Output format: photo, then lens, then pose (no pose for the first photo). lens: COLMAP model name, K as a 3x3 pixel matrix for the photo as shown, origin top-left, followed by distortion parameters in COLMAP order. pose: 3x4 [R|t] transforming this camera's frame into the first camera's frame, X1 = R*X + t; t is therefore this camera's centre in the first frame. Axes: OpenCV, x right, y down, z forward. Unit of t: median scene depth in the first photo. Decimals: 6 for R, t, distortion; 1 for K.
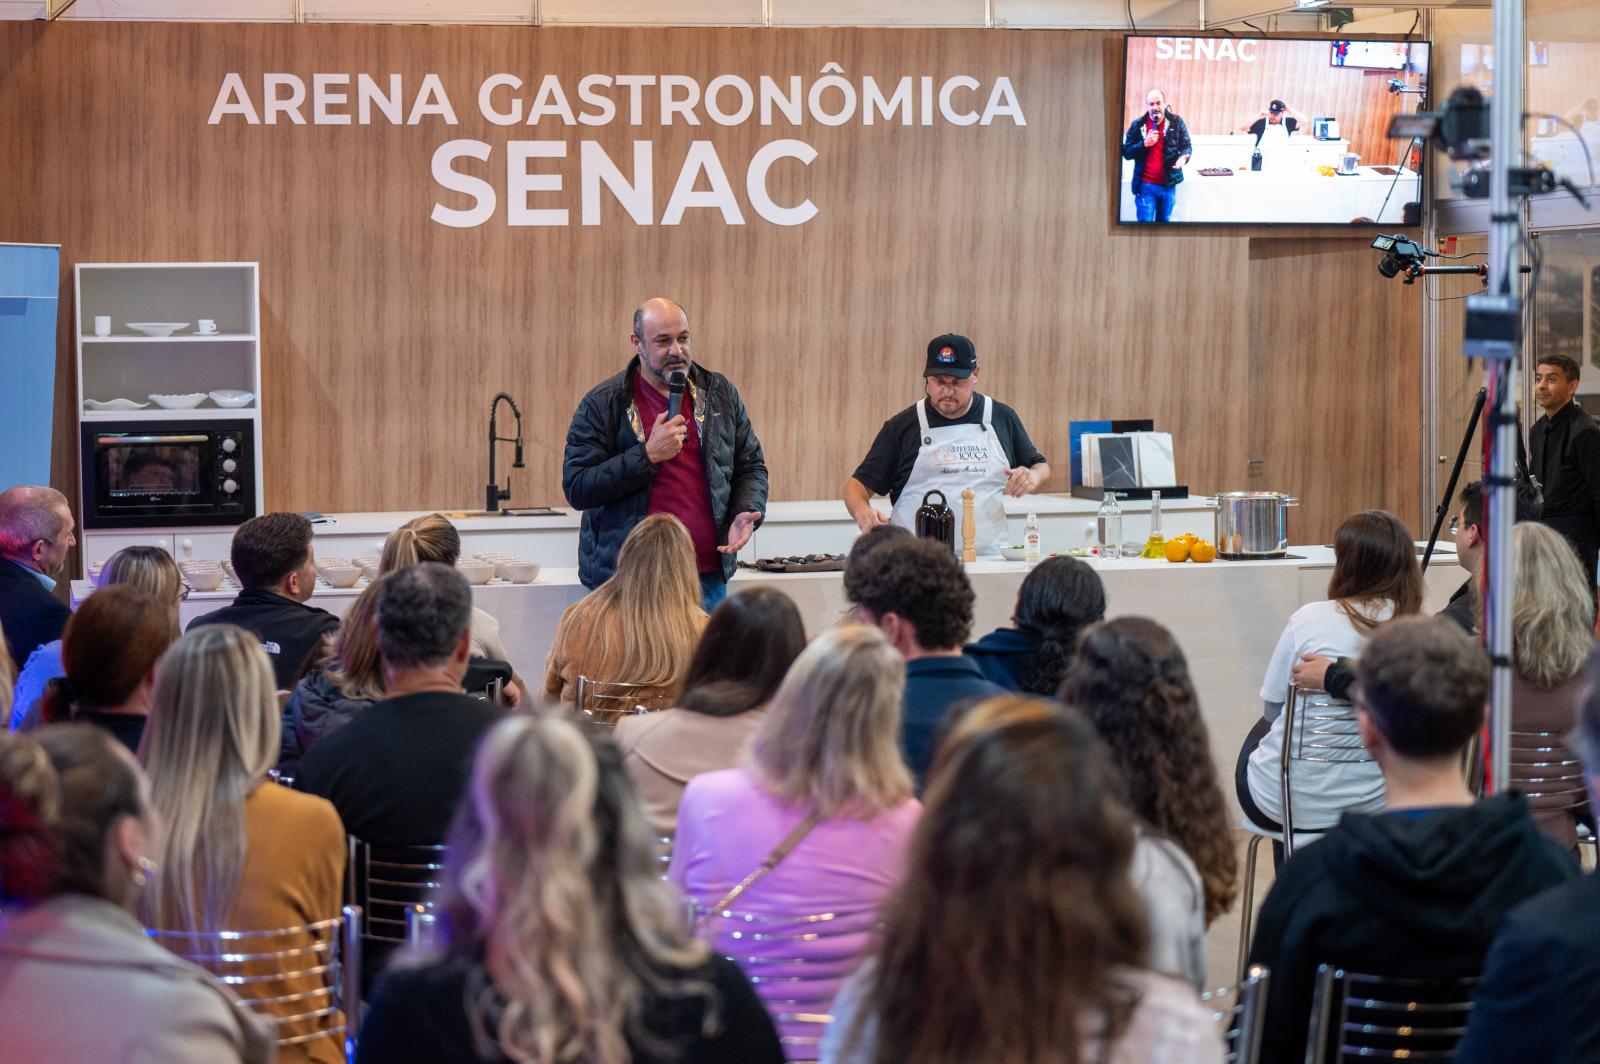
lens RADIAL K [[3193.5, 0, 800.0], [0, 3193.5, 532.0], [0, 0, 1]] dist [-0.024986, -0.135710]
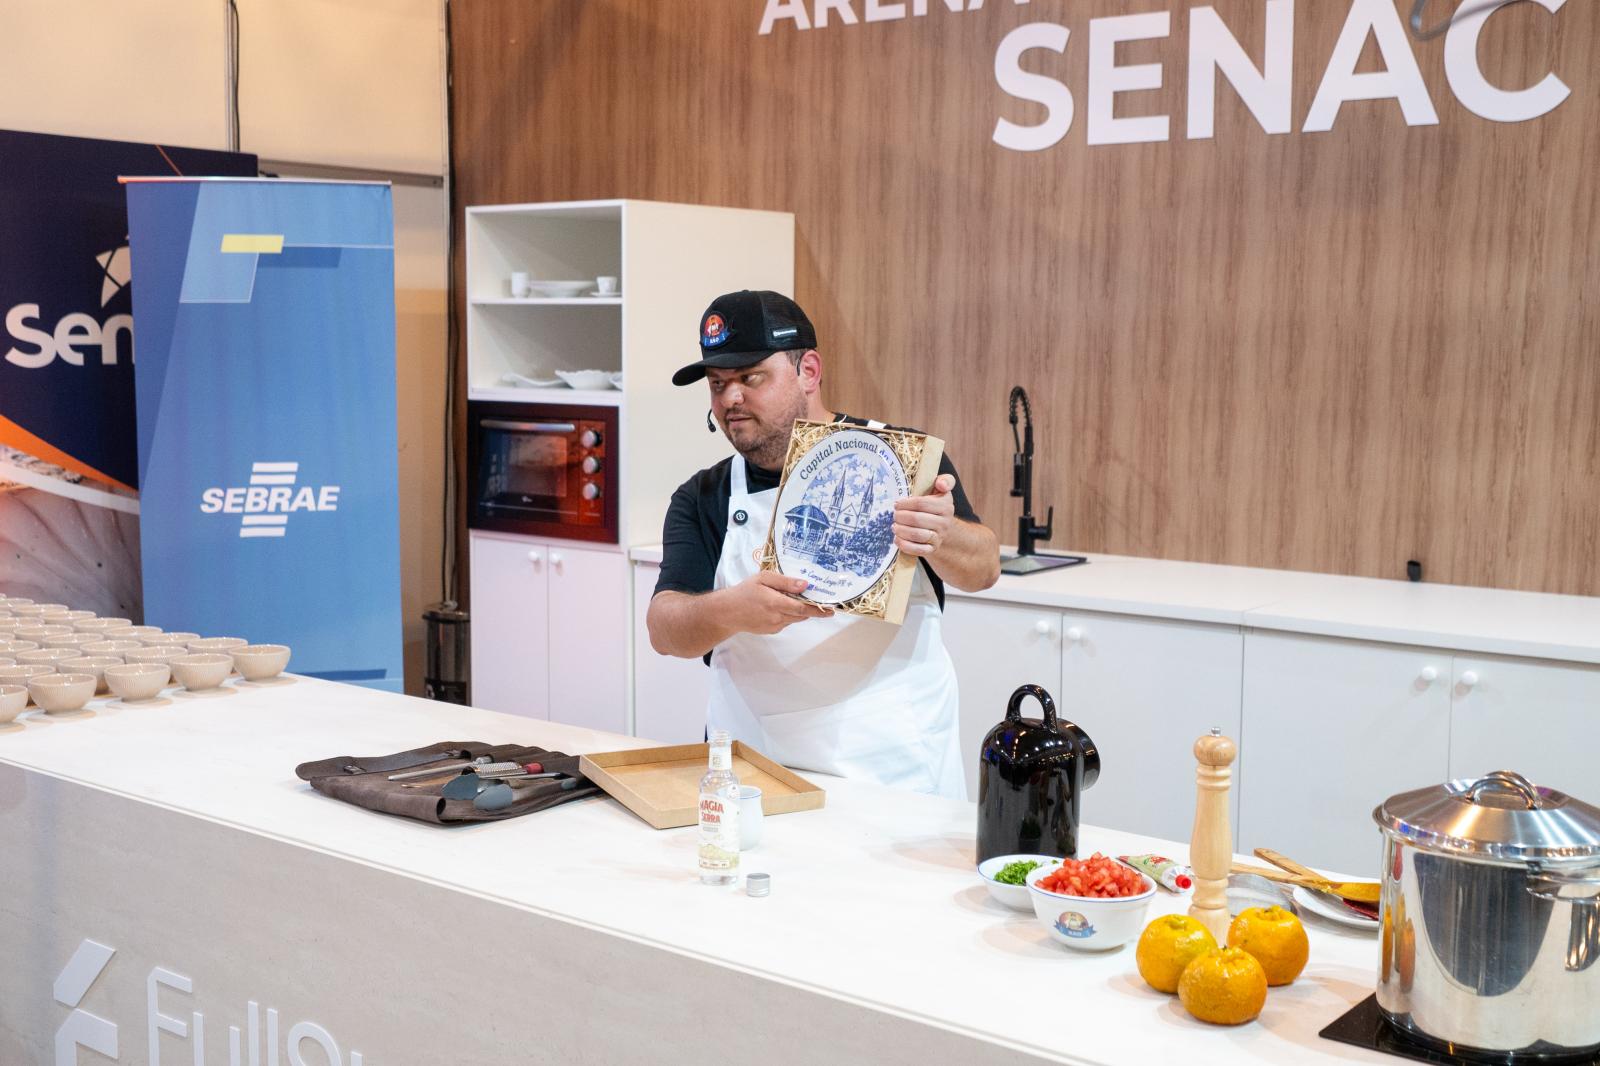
lens RADIAL K [[1871.4, 0, 800.0], [0, 1871.4, 533.0], [0, 0, 1]] dist [-0.005347, -0.002995]
pose [[0.616897, 0.102746, -0.780309, 0.192648], [-0.064629, 0.994707, 0.079881, -0.040204], [0.784386, 0.001152, 0.620272, 0.691754]]
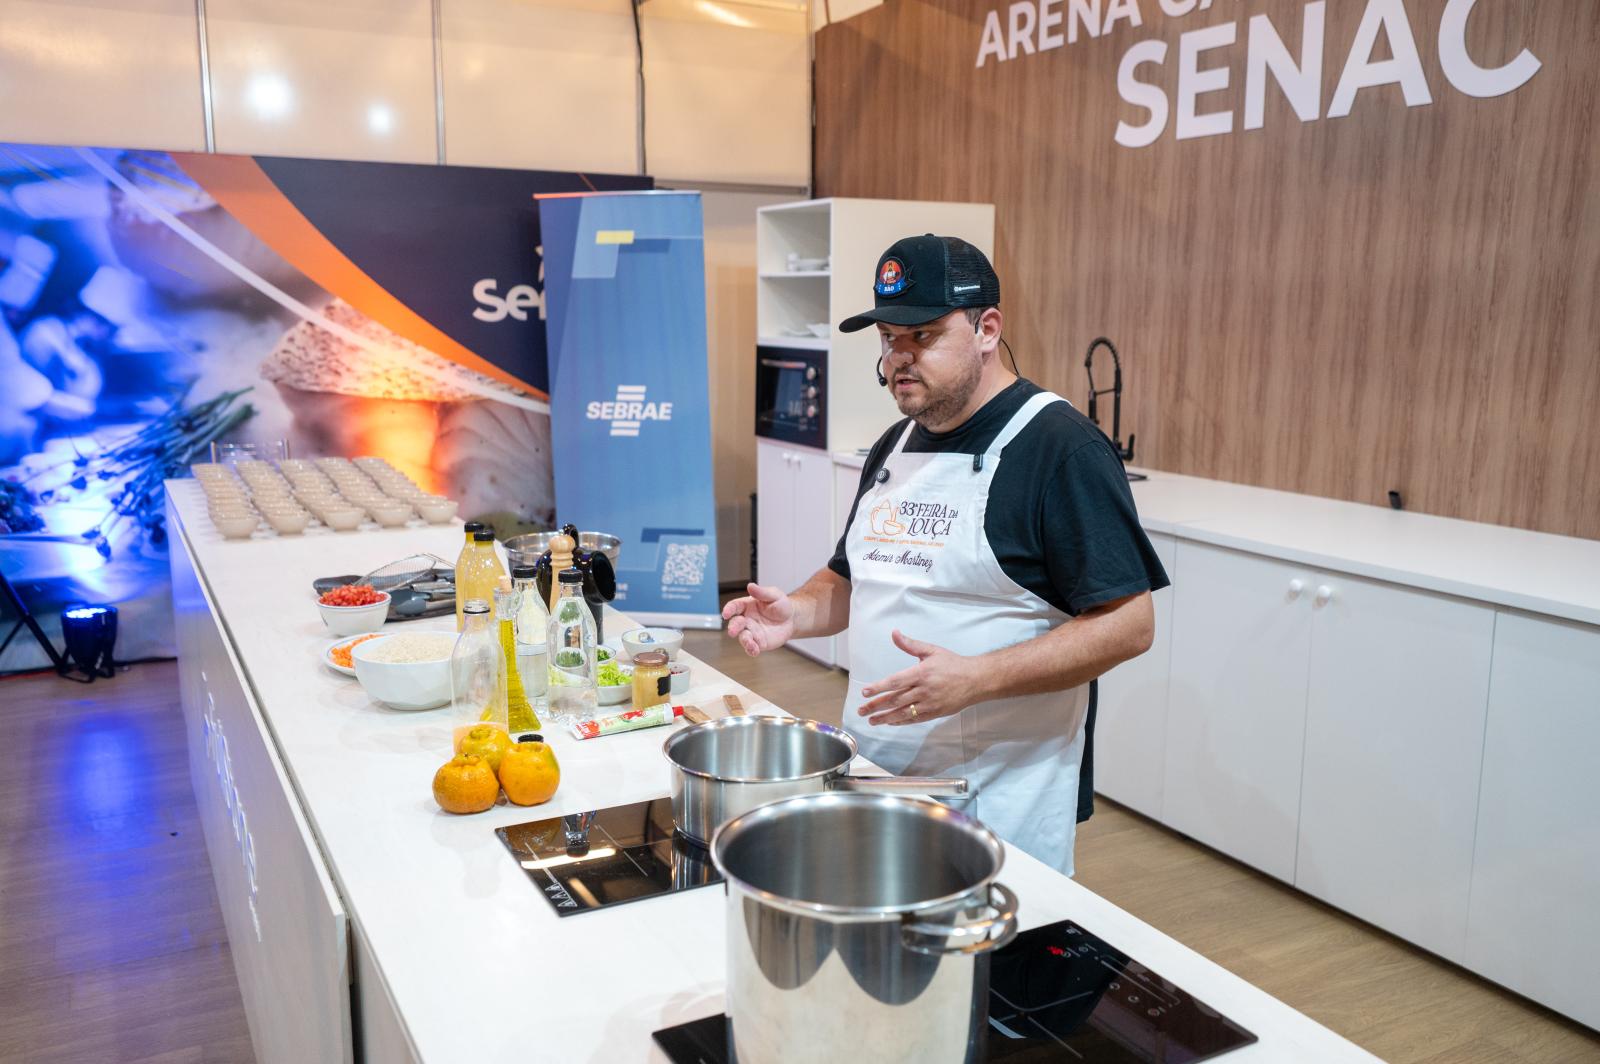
lens RADIAL K [[1323.2, 0, 800.0], [0, 1323.2, 532.0], [0, 0, 1]] dist [0.004934, -0.001601]
pose [[0.243683, 0.182564, -0.952517, 0.235318], [-0.067108, 0.982943, 0.171227, -0.046466], [0.967530, 0.022197, 0.251778, 0.807587]]
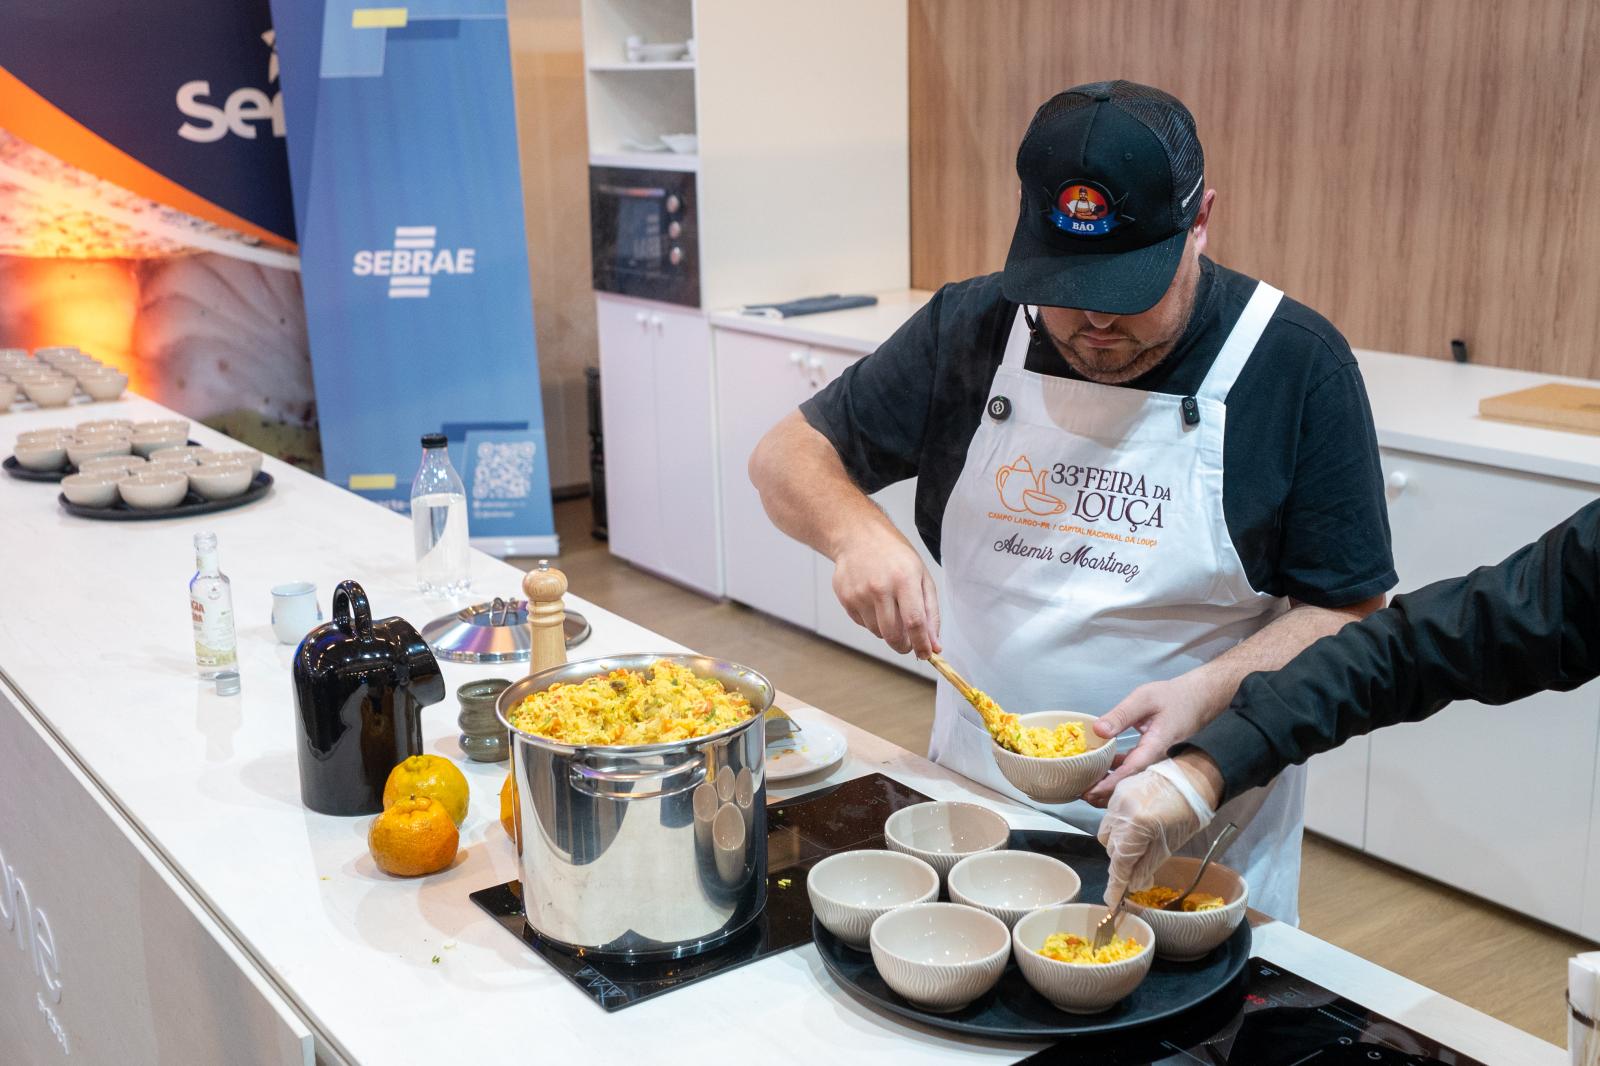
lens RADIAL K [[1779.8, 0, 819.5], [0, 1779.8, 529.4], [0, 0, 1]] dist [0.002386, -0.016935]
pose [[0.375411, 0.237573, -0.895894, 0.228701], [-0.043006, 0.970016, 0.239207, -0.051195], [0.925860, -0.051272, 0.374372, 0.788808]]
